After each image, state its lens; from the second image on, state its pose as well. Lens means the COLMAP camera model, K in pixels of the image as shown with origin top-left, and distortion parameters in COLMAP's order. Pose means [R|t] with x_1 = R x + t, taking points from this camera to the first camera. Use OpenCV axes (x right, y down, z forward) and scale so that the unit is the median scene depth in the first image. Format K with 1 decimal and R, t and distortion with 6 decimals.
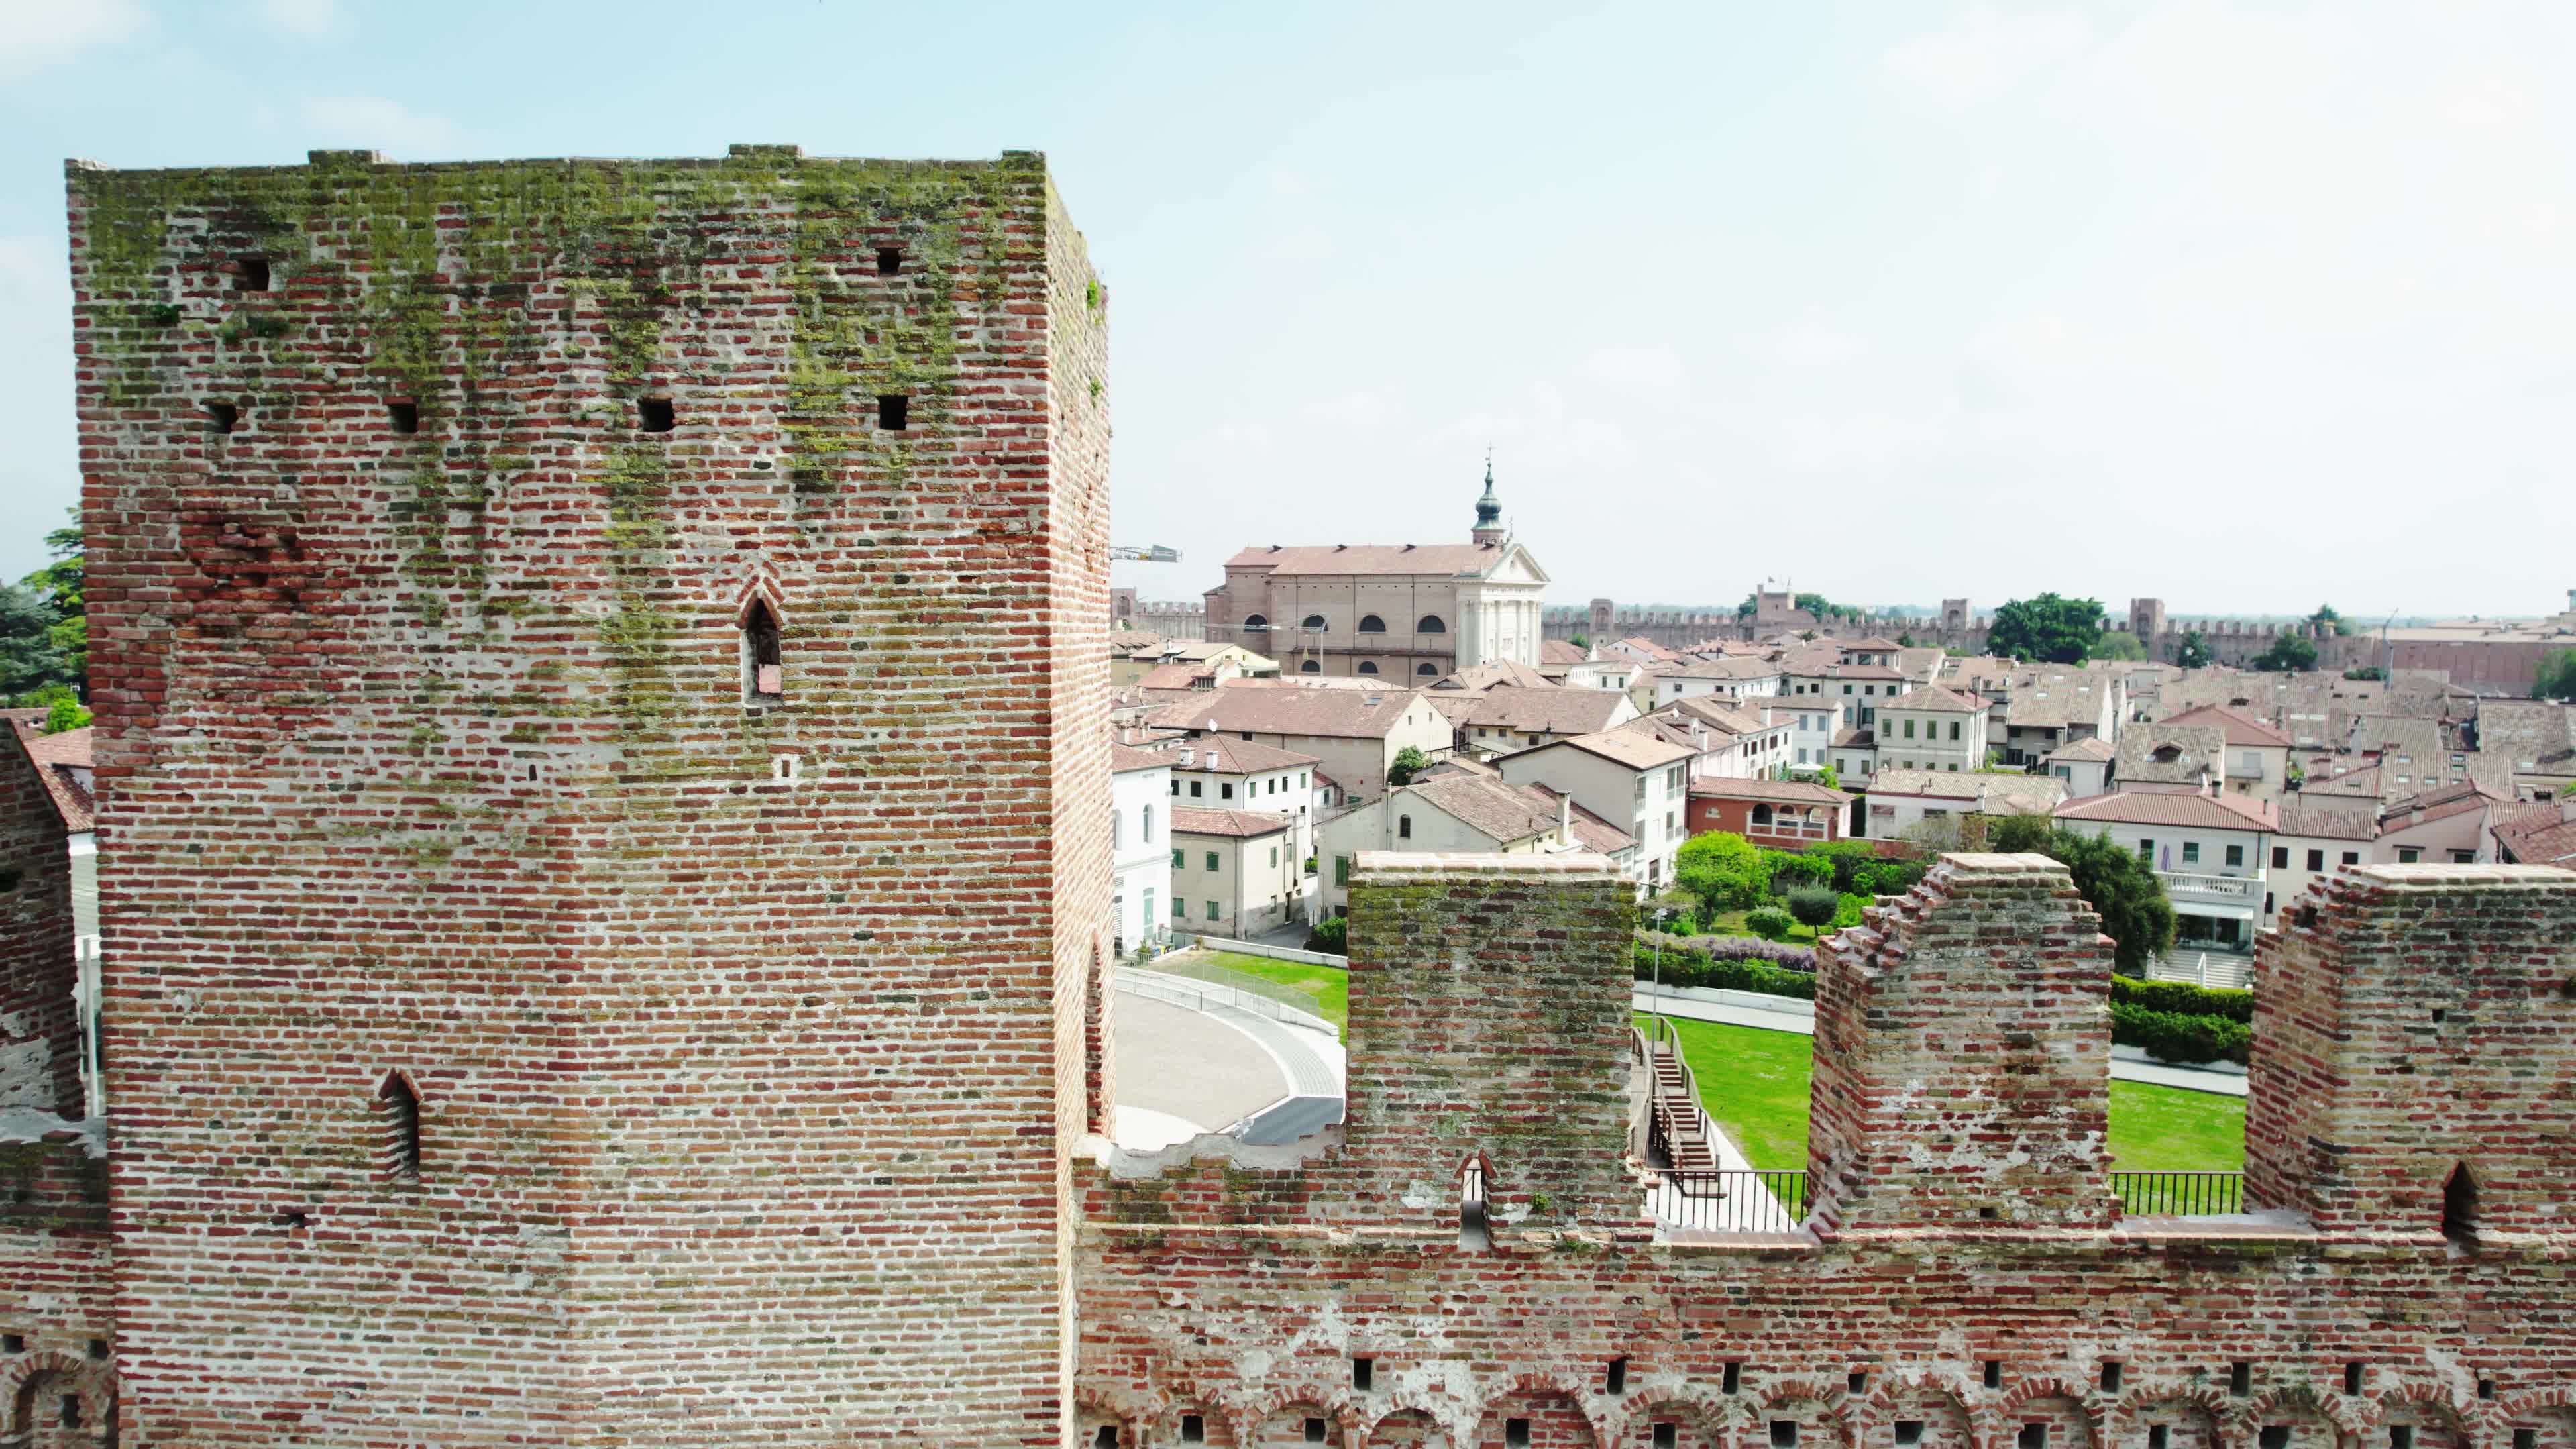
lens RADIAL K [[1639.1, 0, 1283.2], [0, 1639.1, 733.3], [0, 0, 1]] dist [-0.088172, 0.083949]
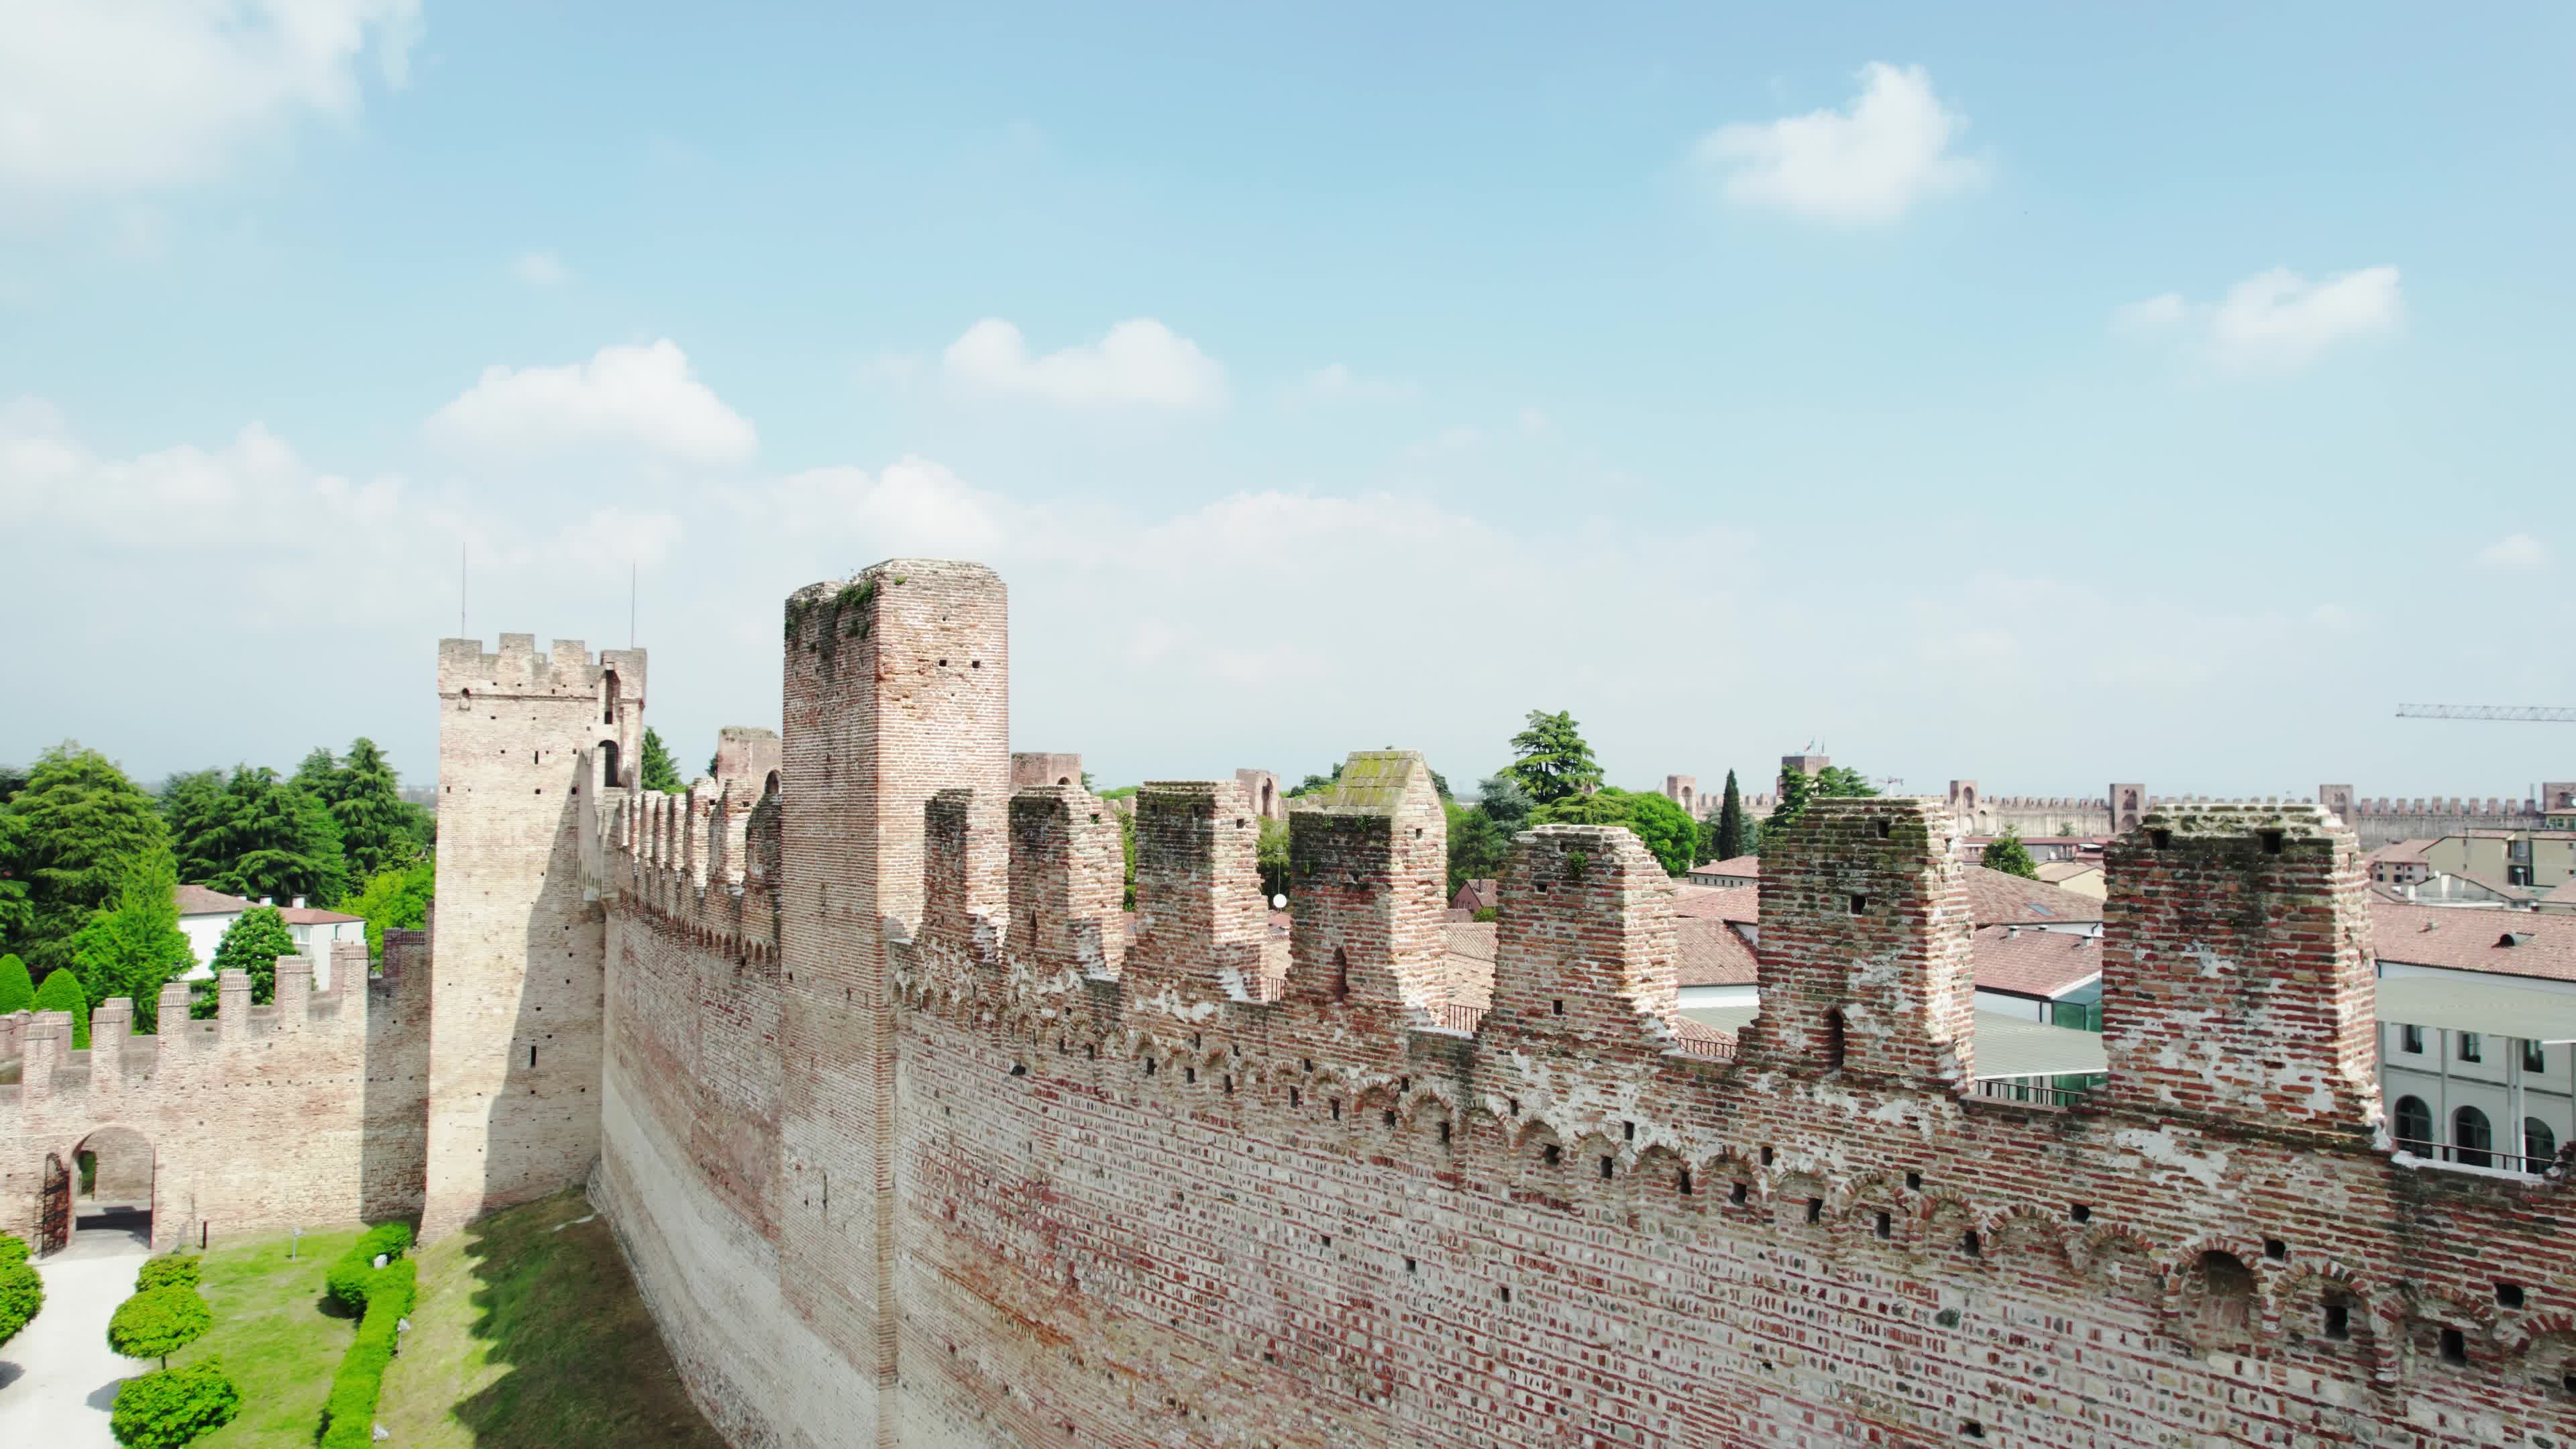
lens RADIAL K [[1642.9, 0, 1286.6], [0, 1642.9, 727.4], [0, 0, 1]] dist [-0.082721, 0.076695]
pose [[0.746119, -0.029359, -0.665165, -0.232175], [-0.055493, 0.992809, -0.106068, 0.021886], [0.663496, 0.116051, 0.739125, -0.042609]]
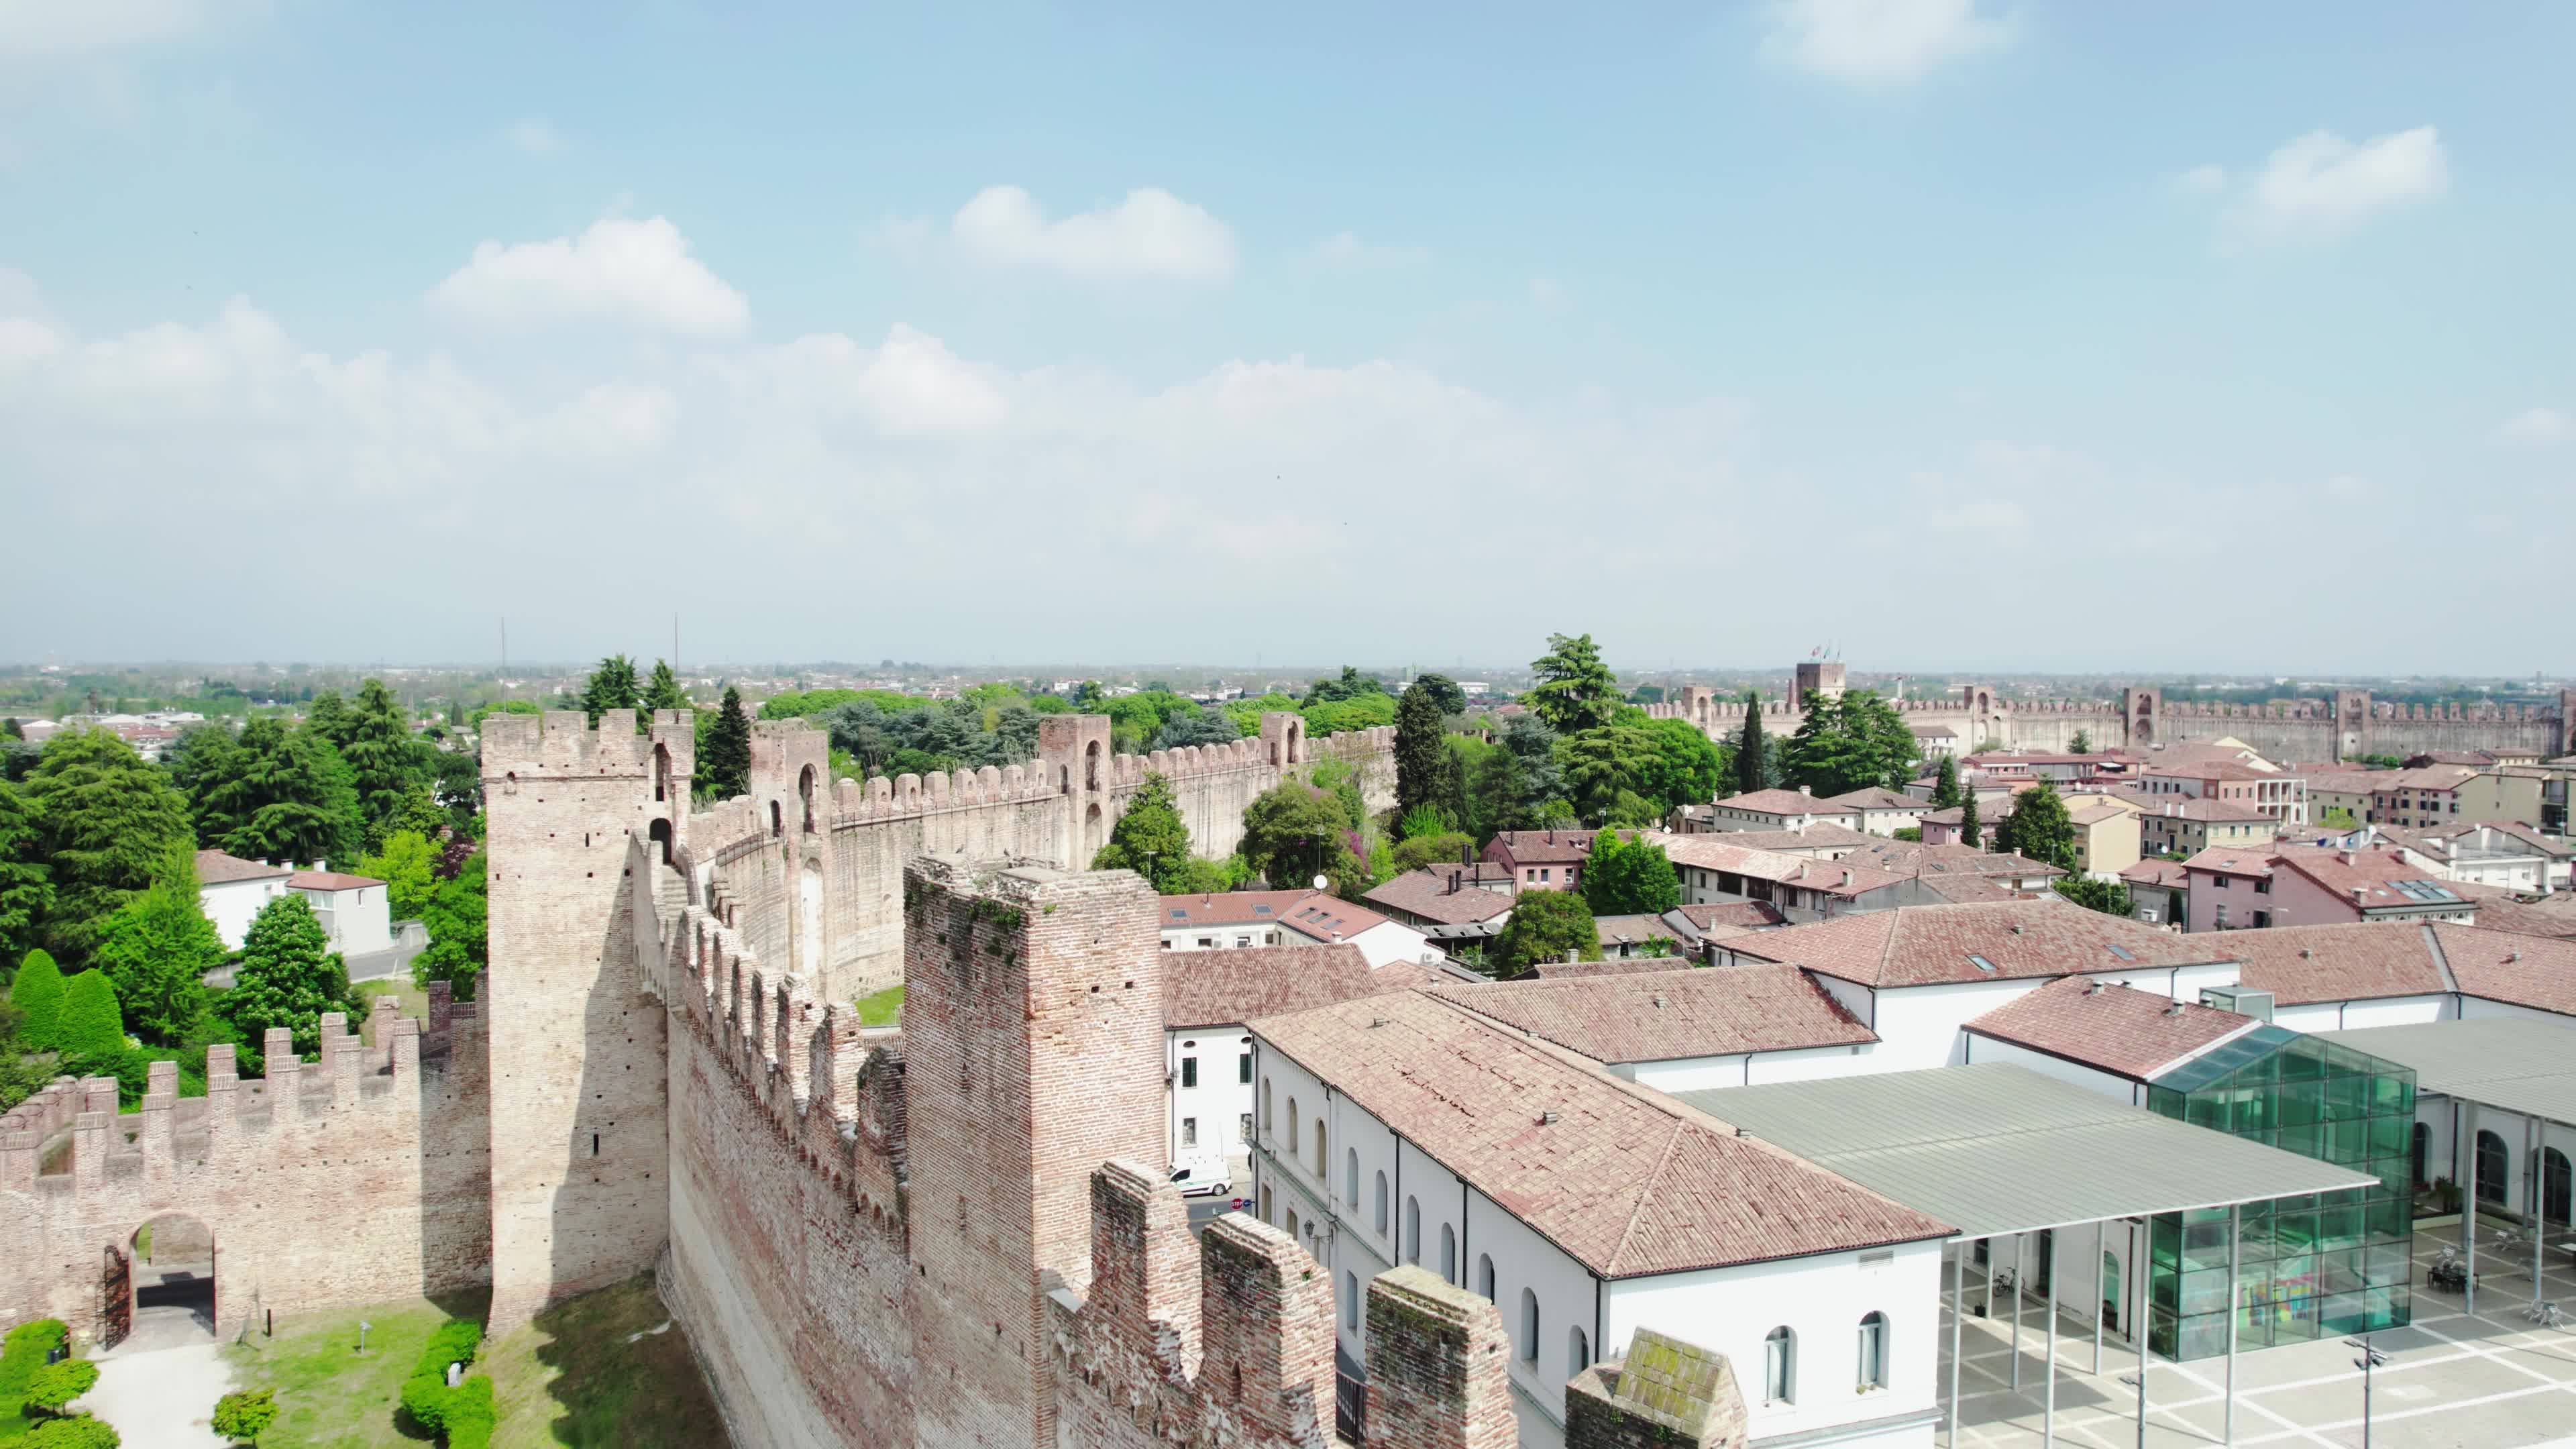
lens RADIAL K [[1642.9, 0, 1286.6], [0, 1642.9, 727.4], [0, 0, 1]] dist [-0.082721, 0.076695]
pose [[0.747394, 0.021479, -0.664033, -0.288724], [-0.052899, 0.998228, -0.027250, -0.090275], [0.662271, 0.055493, 0.747206, -0.055481]]
